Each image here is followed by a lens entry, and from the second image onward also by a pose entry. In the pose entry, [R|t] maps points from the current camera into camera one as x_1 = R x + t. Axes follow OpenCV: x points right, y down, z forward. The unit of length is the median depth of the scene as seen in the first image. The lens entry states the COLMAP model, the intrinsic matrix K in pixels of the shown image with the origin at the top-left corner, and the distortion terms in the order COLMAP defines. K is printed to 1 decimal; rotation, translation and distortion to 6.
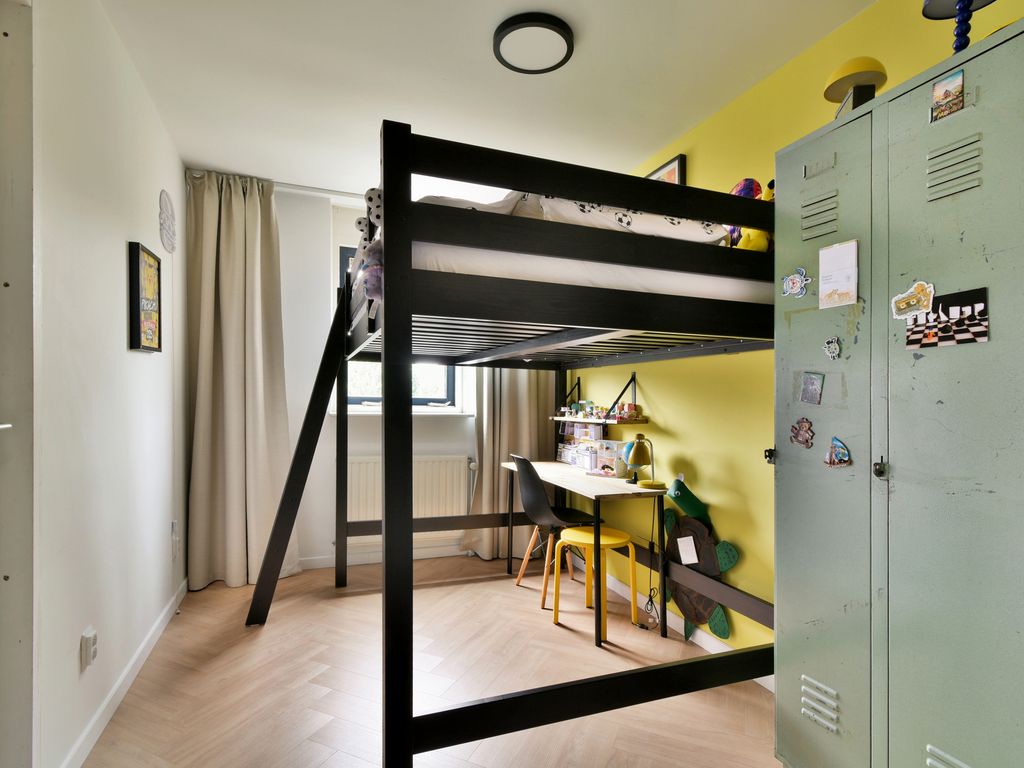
lens RADIAL K [[494.2, 0, 510.0], [0, 494.2, 397.7], [0, 0, 1]] dist [0.022893, -0.024580]
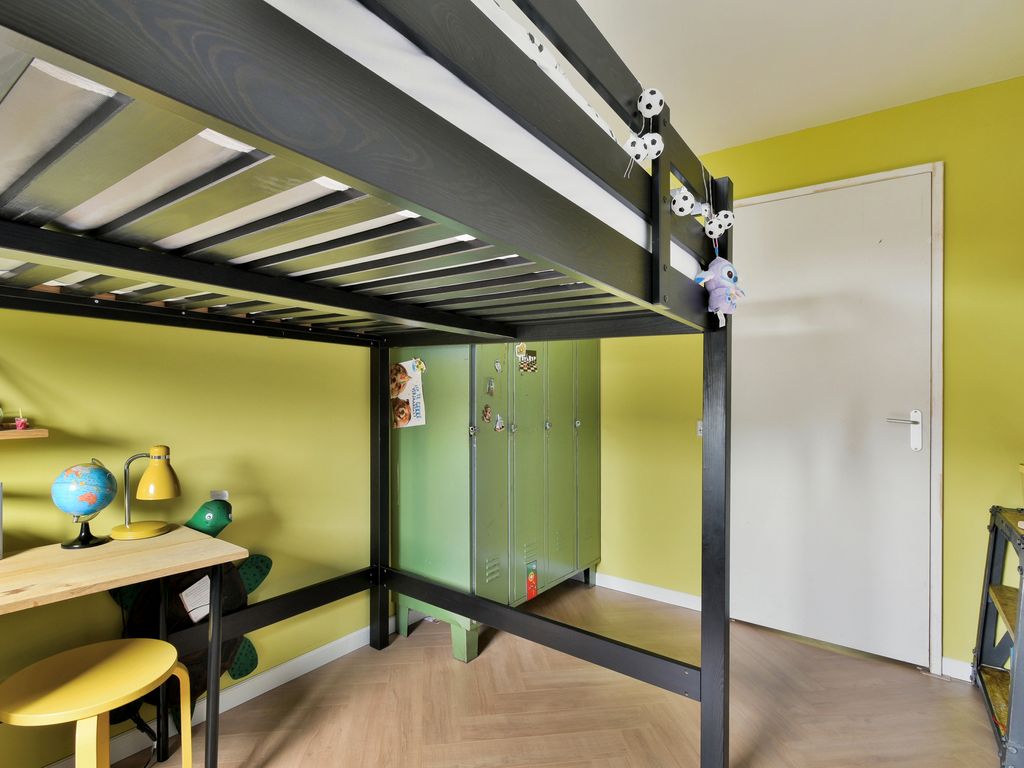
lens RADIAL K [[494.2, 0, 510.0], [0, 494.2, 397.7], [0, 0, 1]] dist [0.022893, -0.024580]
pose [[-0.501982, -0.002386, 0.864875, -1.071946], [-0.008471, 0.999962, -0.002158, 0.025147], [-0.864837, -0.008410, -0.501983, 2.153080]]
